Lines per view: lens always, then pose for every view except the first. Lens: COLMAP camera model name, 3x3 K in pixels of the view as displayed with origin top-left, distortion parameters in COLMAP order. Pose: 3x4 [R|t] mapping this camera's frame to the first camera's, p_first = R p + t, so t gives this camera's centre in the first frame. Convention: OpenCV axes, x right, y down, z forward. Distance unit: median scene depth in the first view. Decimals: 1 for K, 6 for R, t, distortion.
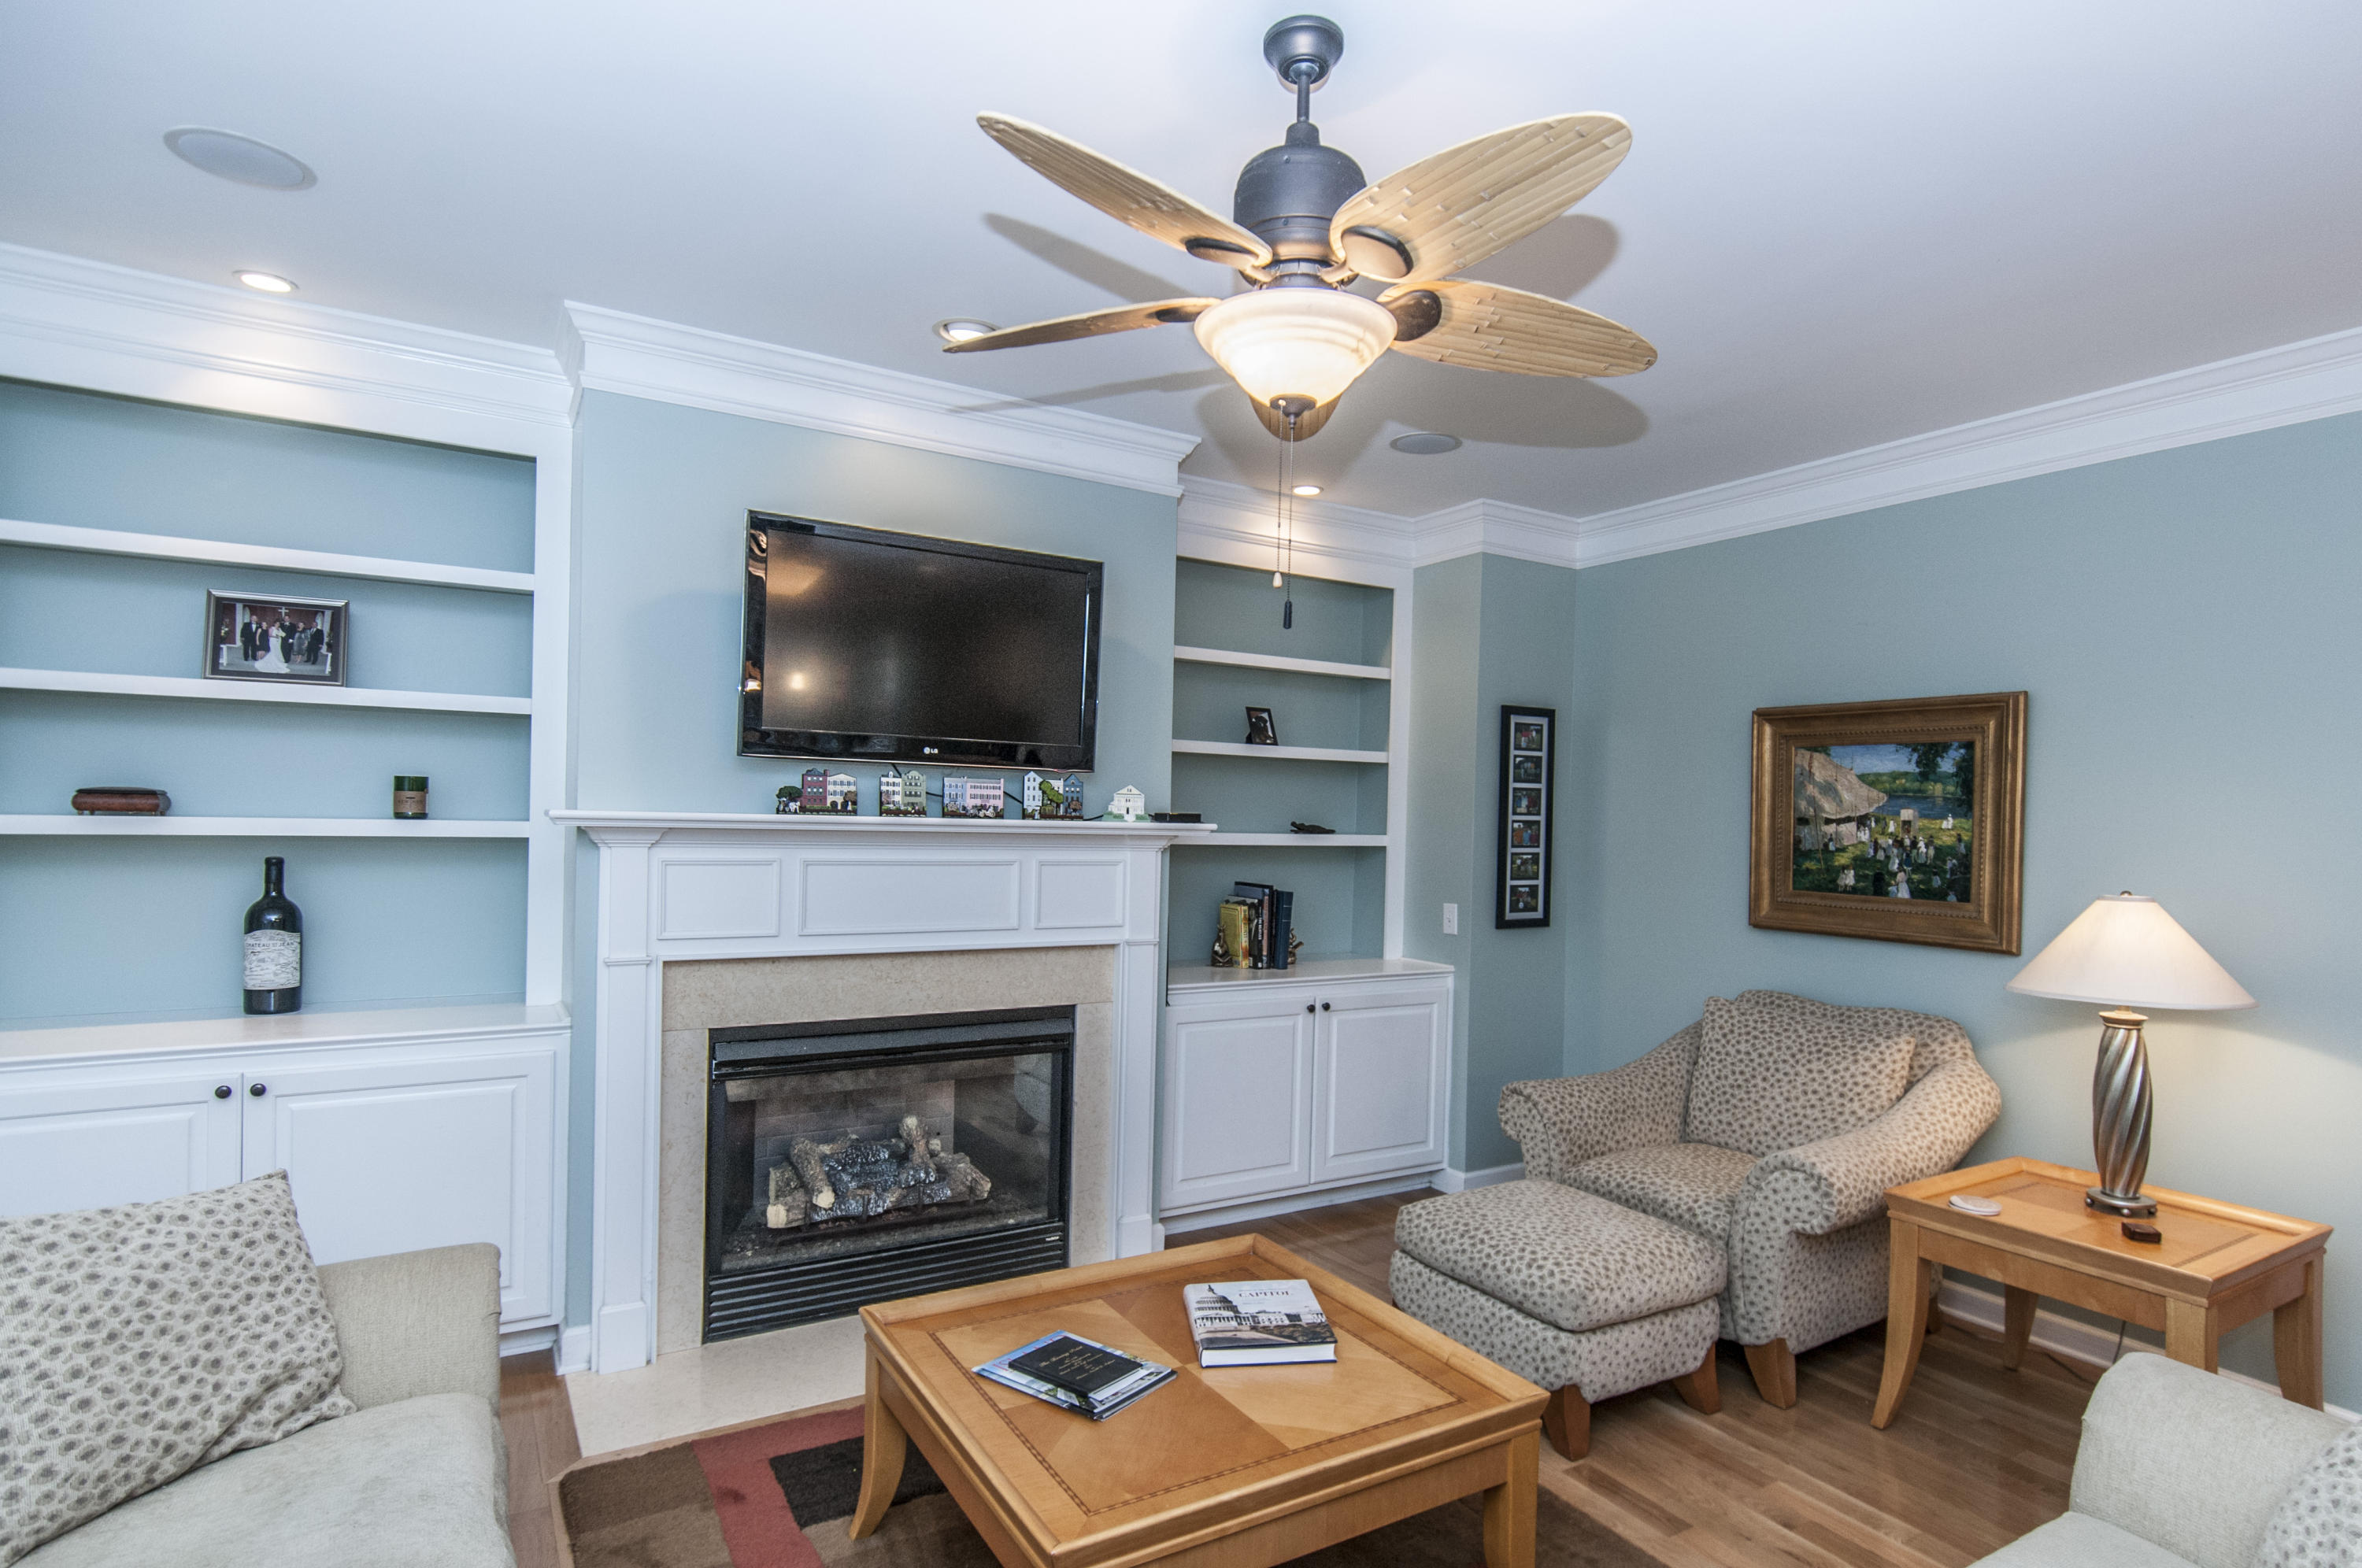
lens RADIAL K [[1239.0, 0, 1234.9], [0, 1239.0, 830.5], [0, 0, 1]] dist [0.016303, -0.020633]
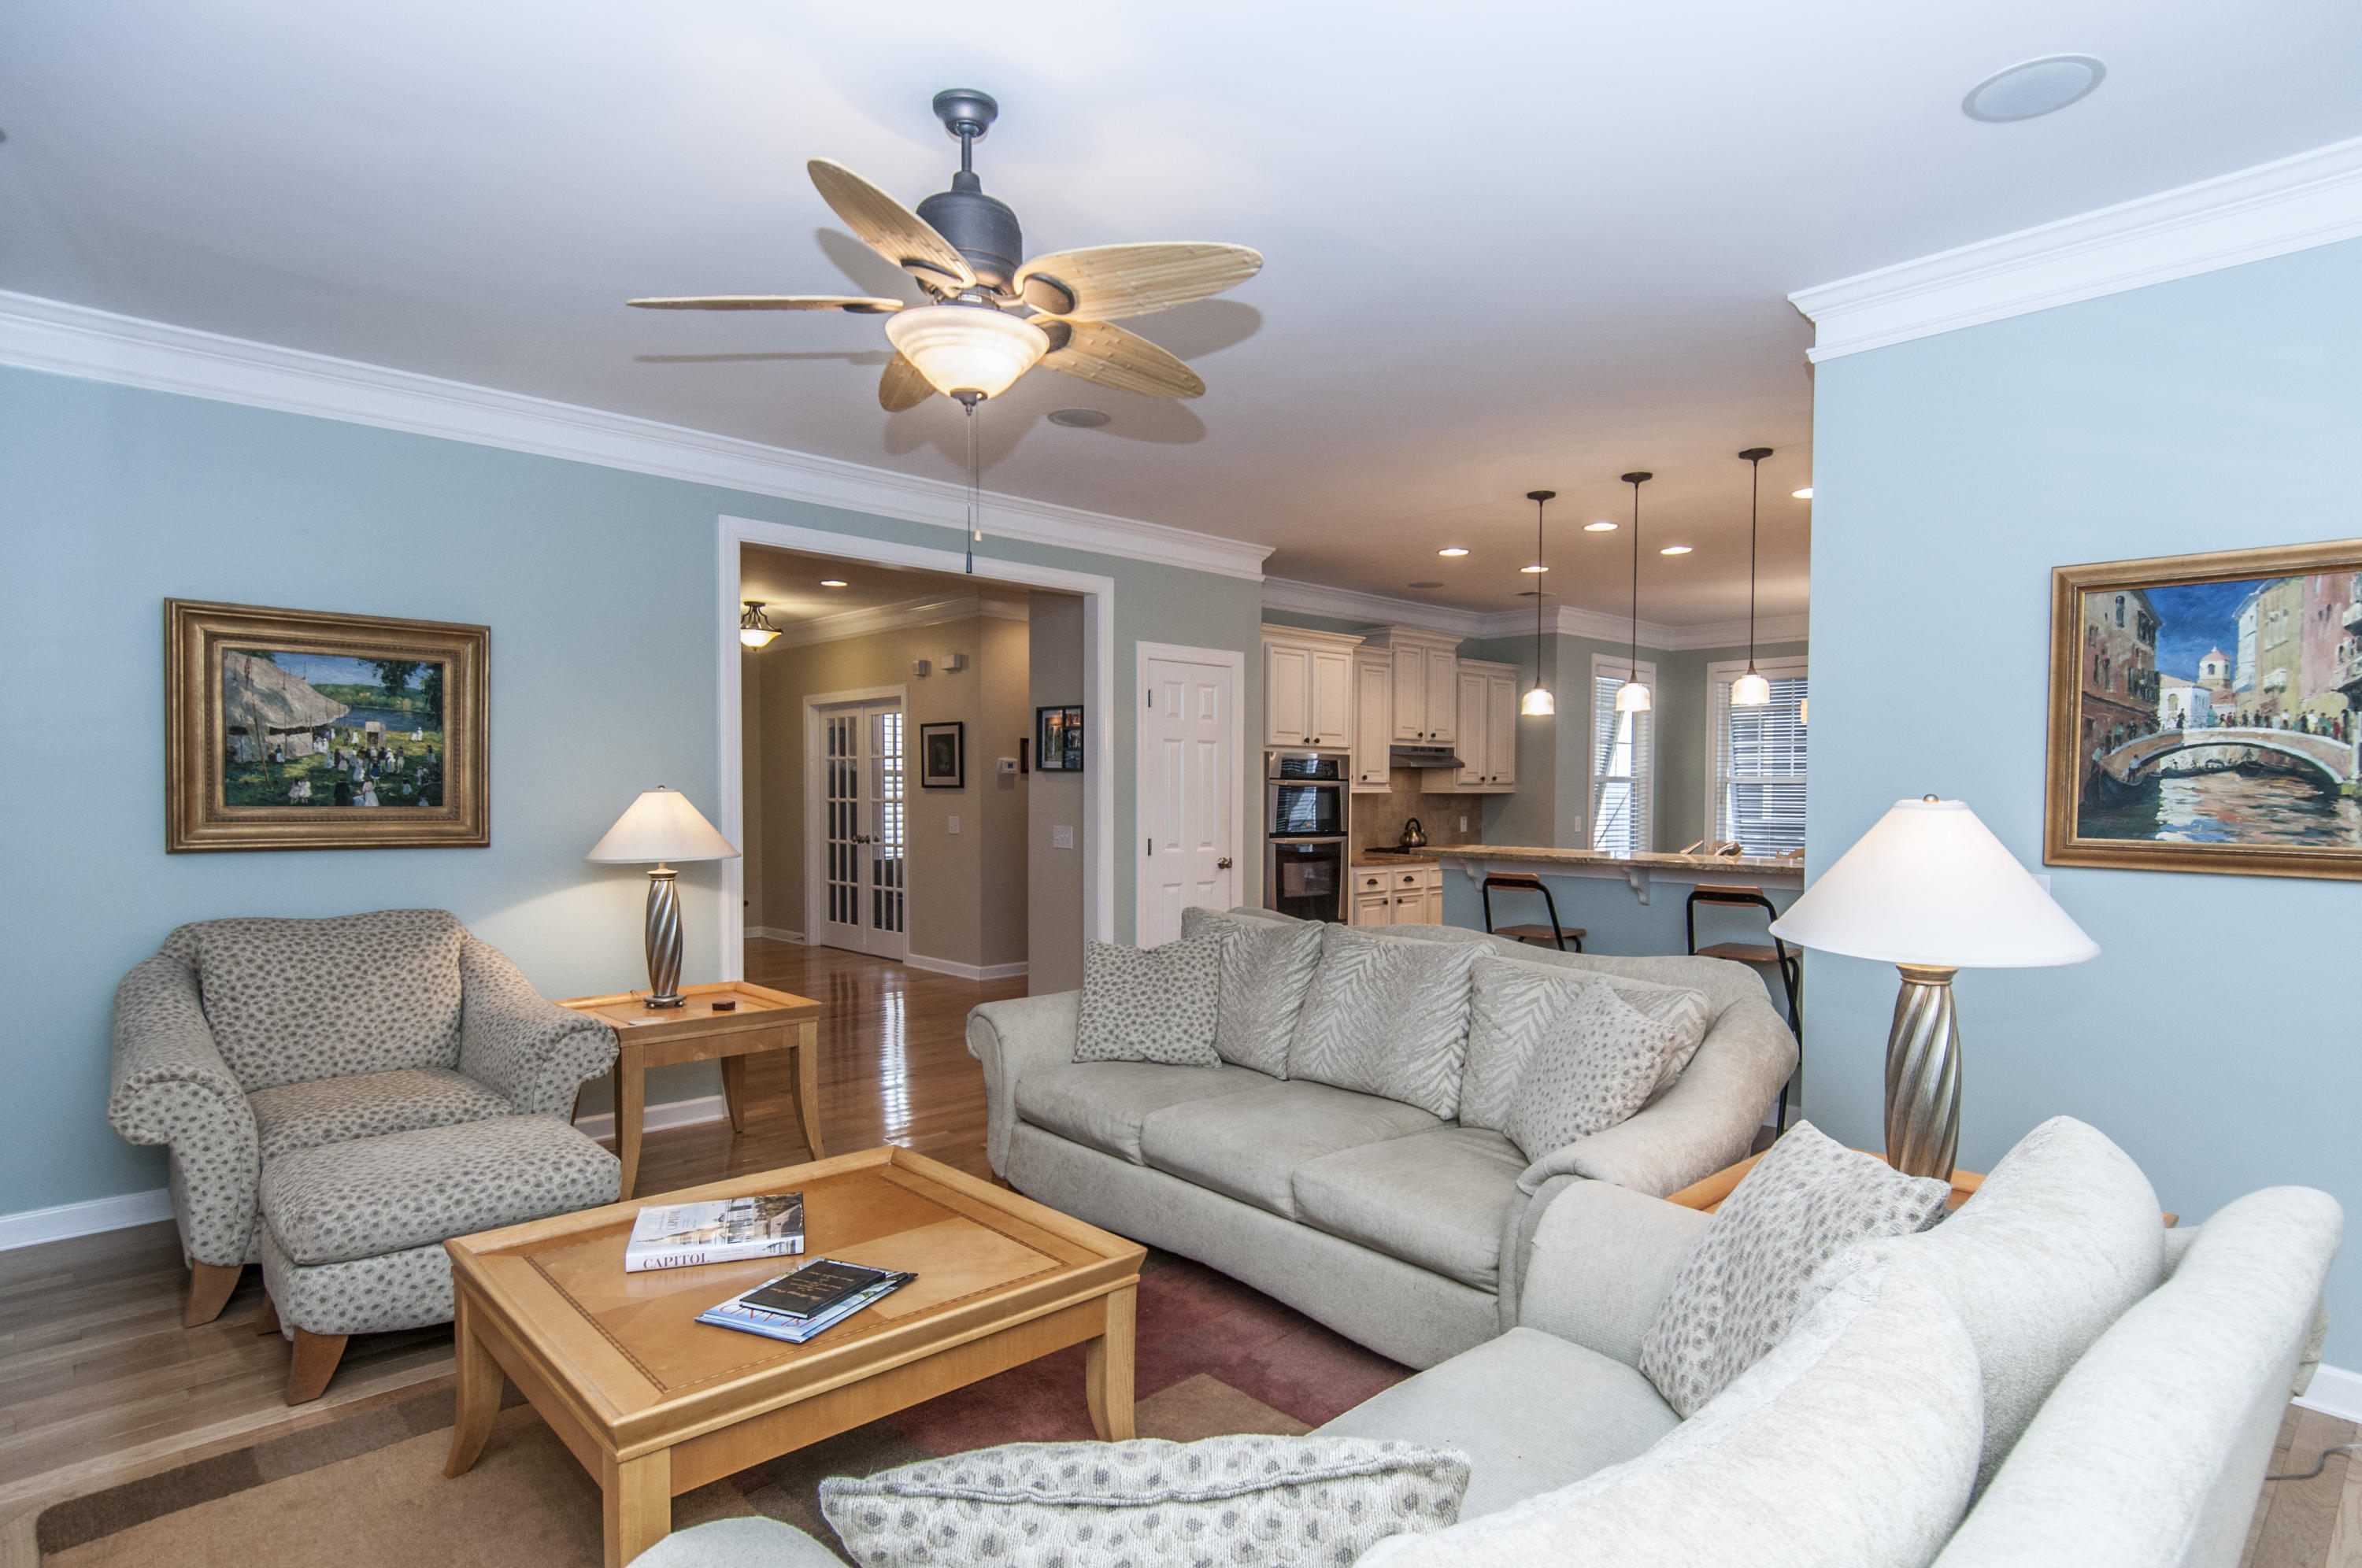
lens RADIAL K [[1239.0, 0, 1234.9], [0, 1239.0, 830.5], [0, 0, 1]] dist [0.016303, -0.020633]
pose [[-0.208191, -0.057360, 0.976405, -0.645018], [-0.000994, 0.998291, 0.058434, 0.012783], [-0.978088, 0.011195, -0.207892, 0.509782]]
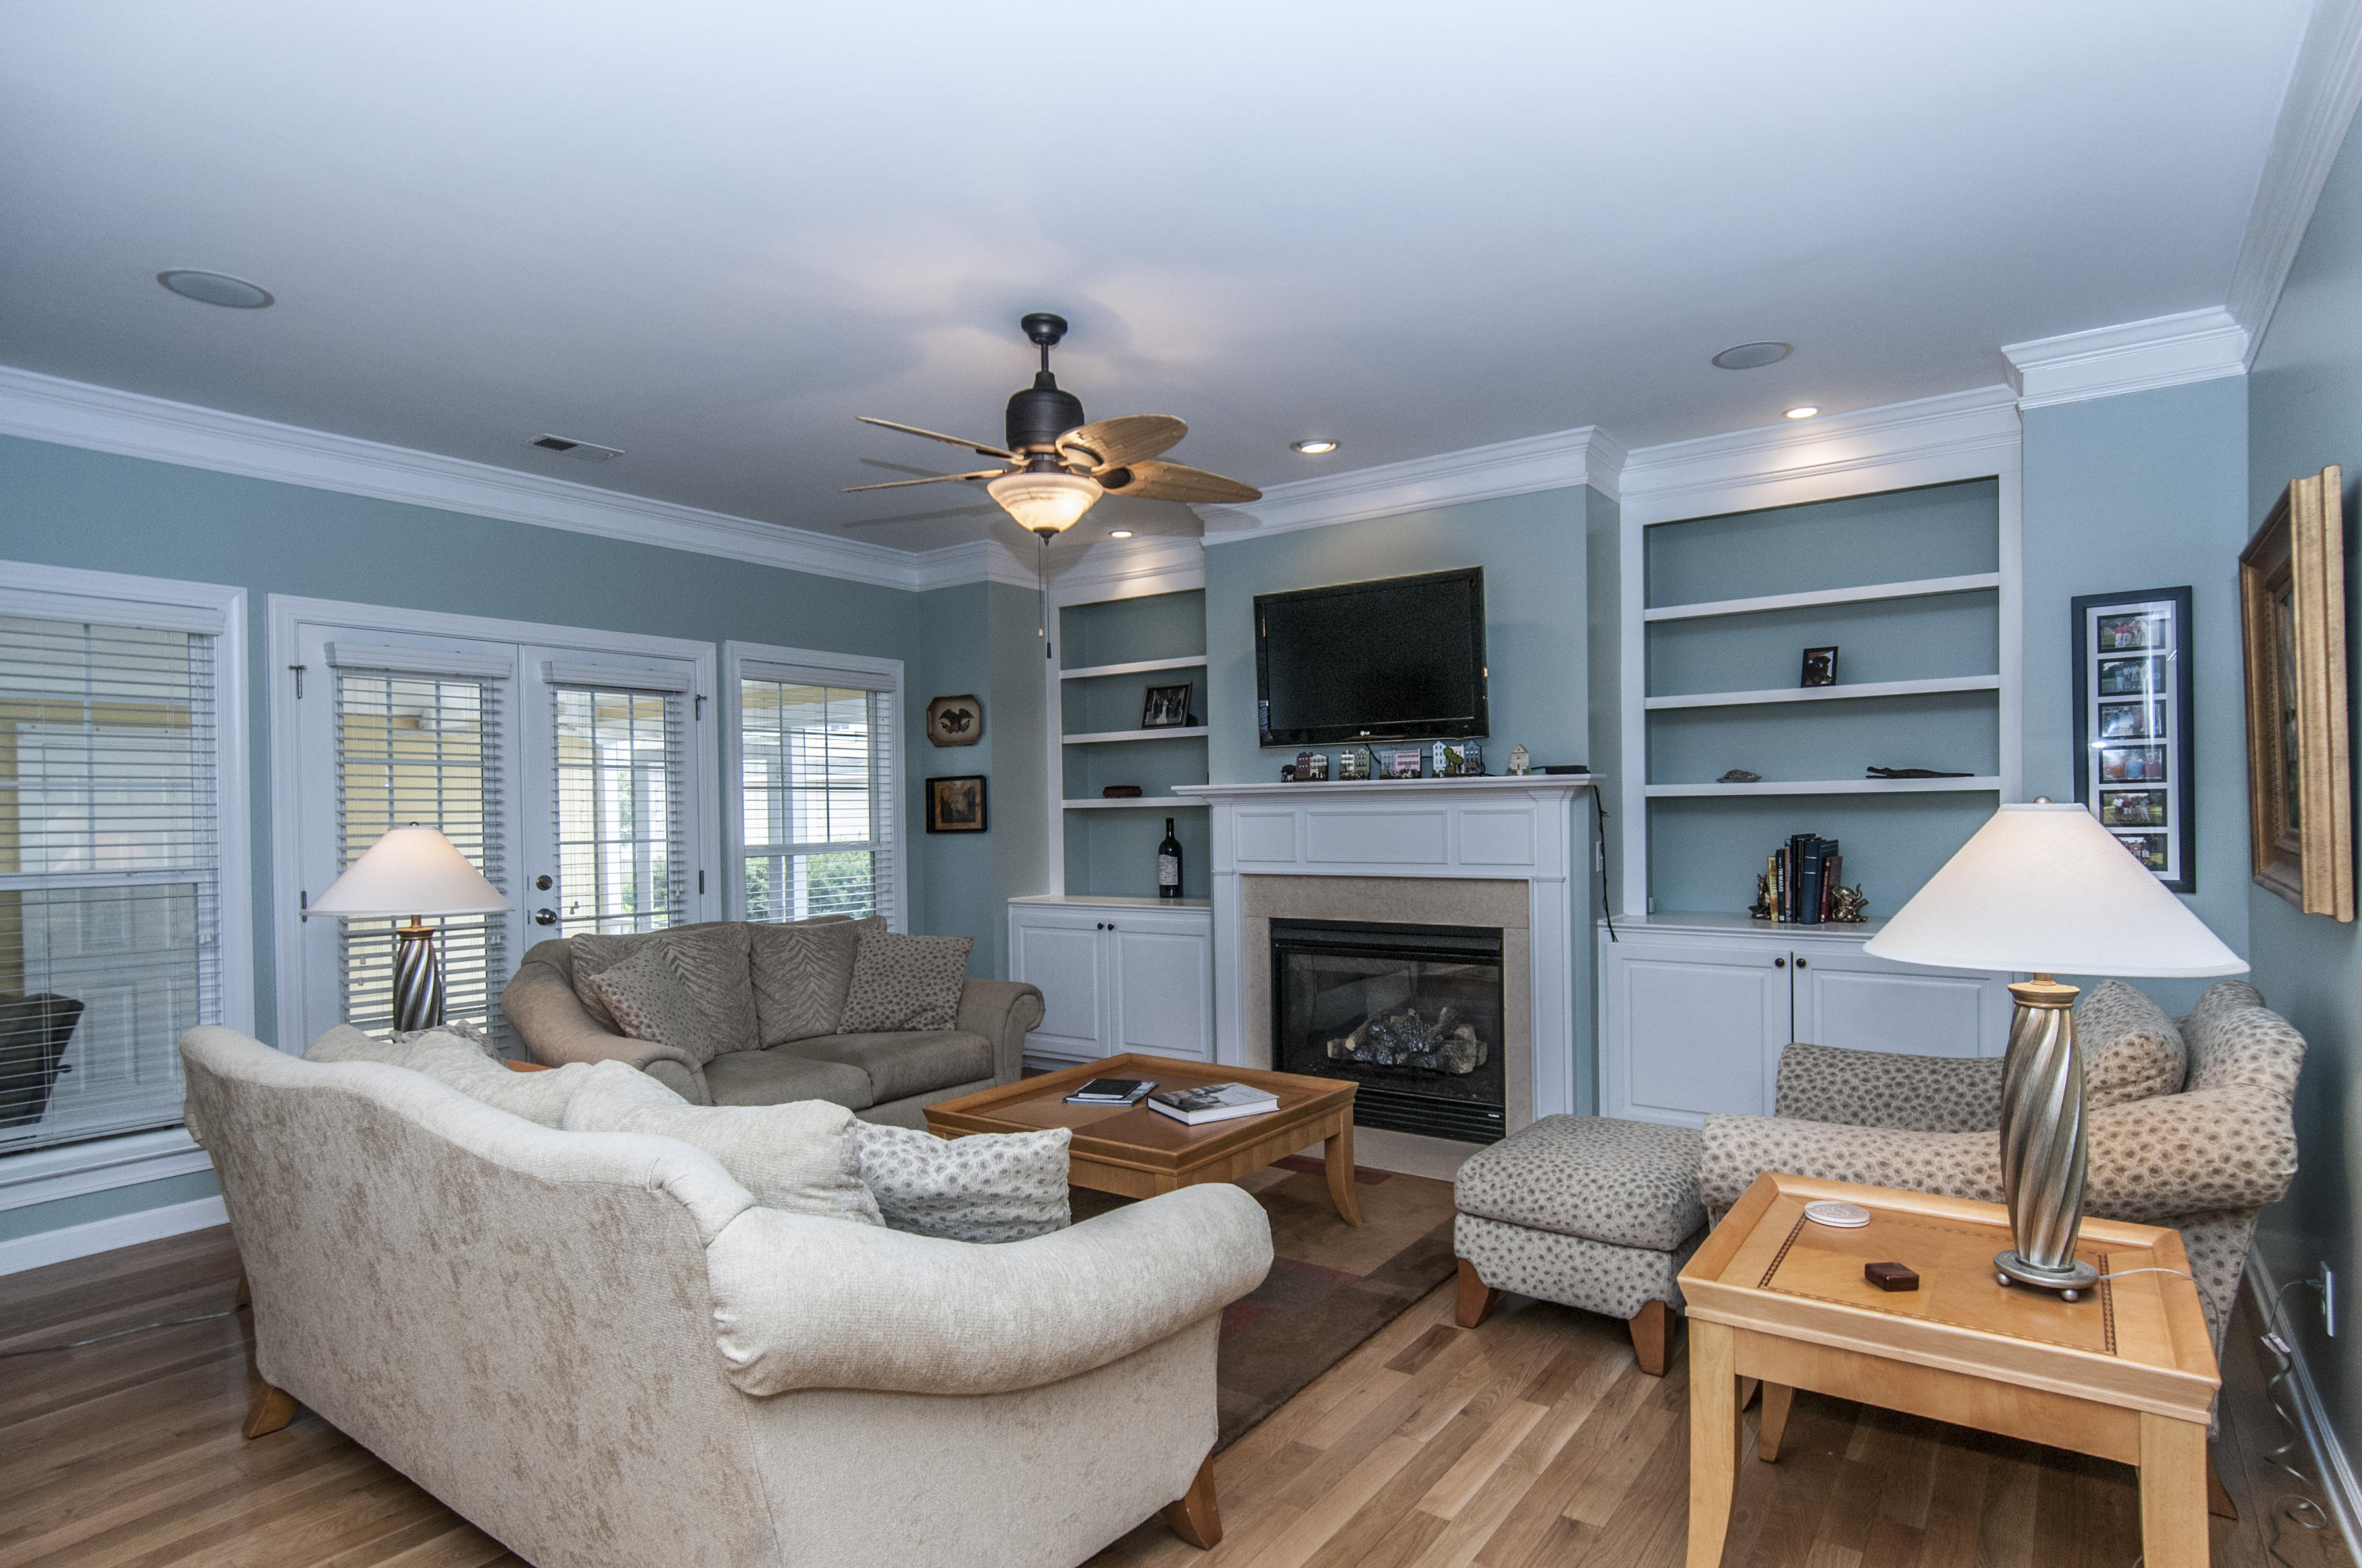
lens RADIAL K [[1239.0, 0, 1234.9], [0, 1239.0, 830.5], [0, 0, 1]] dist [0.016303, -0.020633]
pose [[0.389129, -0.015272, -0.921057, 0.896170], [0.014993, 0.999835, -0.010244, 0.053189], [0.921061, -0.009823, 0.389294, 0.283423]]
